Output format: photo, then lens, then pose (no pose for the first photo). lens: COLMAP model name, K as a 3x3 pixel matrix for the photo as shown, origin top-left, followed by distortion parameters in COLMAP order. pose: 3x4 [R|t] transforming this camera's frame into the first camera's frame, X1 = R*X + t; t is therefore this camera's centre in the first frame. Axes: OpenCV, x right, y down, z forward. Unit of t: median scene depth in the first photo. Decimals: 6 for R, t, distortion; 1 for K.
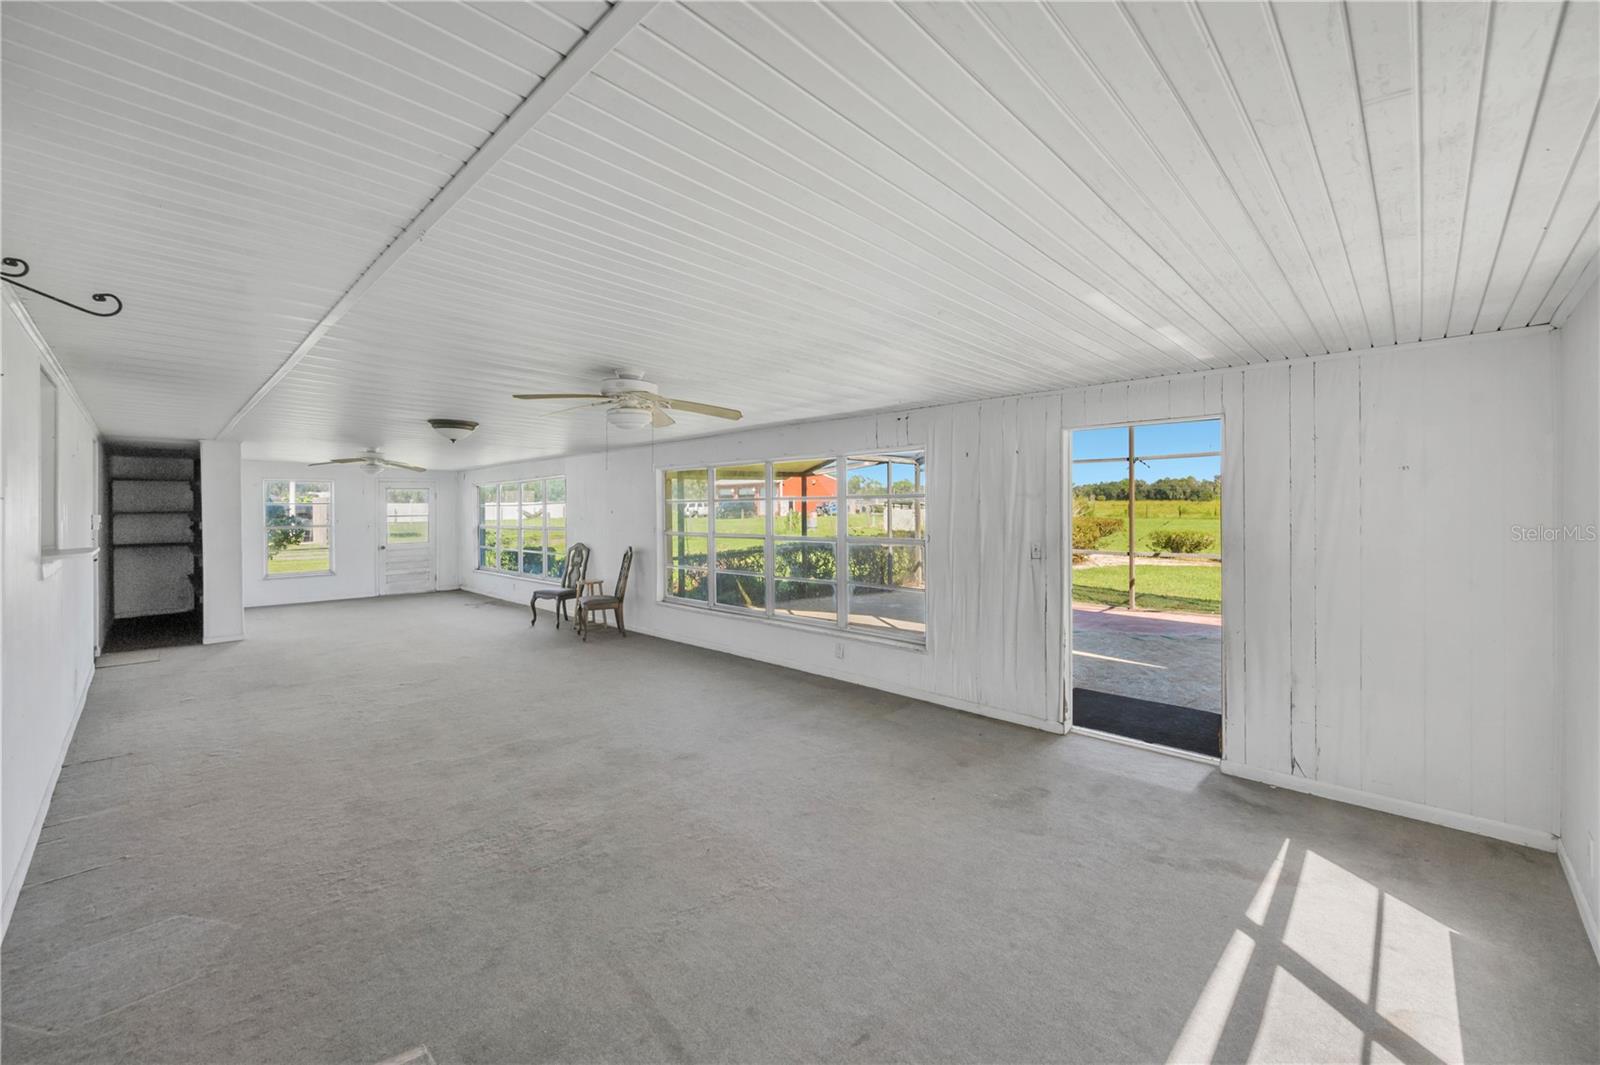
lens RADIAL K [[629.0, 0, 783.1], [0, 629.0, 514.2], [0, 0, 1]] dist [0.014103, 0.000063]
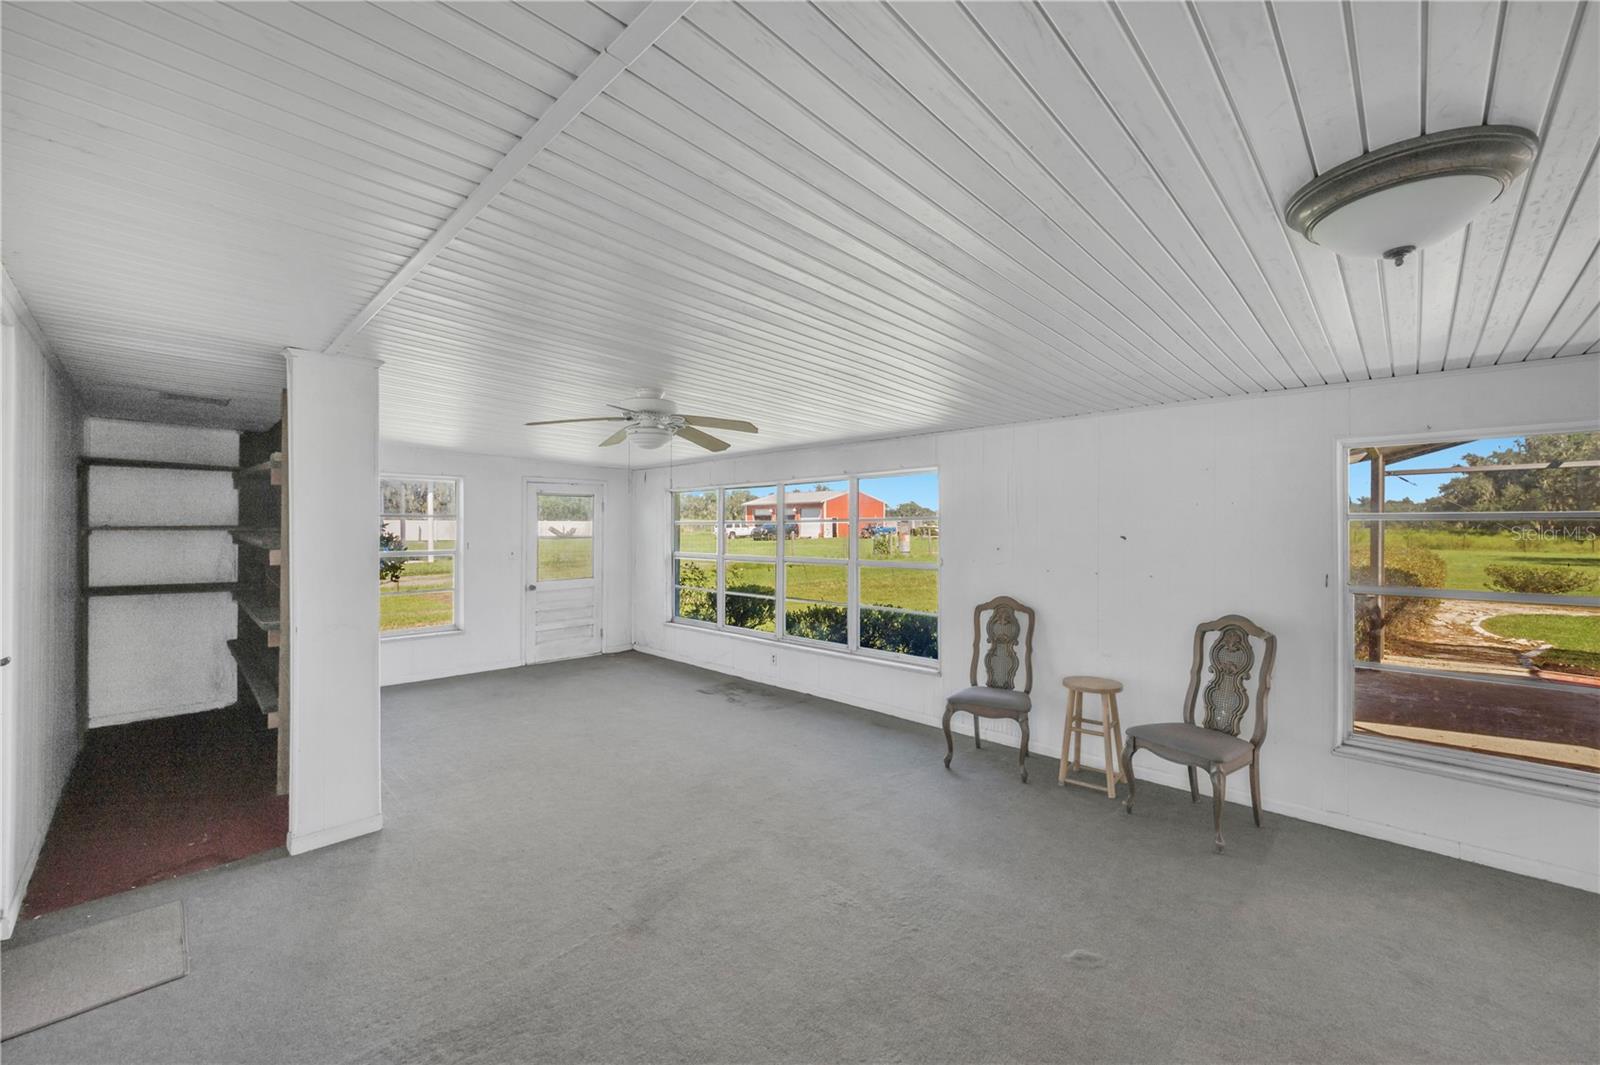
lens RADIAL K [[626.0, 0, 800.0], [0, 626.0, 532.5], [0, 0, 1]] dist [0.009773, 0.000133]
pose [[0.999842, 0.012119, 0.012989, -0.524884], [-0.012049, 0.999912, -0.005495, -0.001950], [-0.013055, 0.005337, 0.999901, 0.524305]]
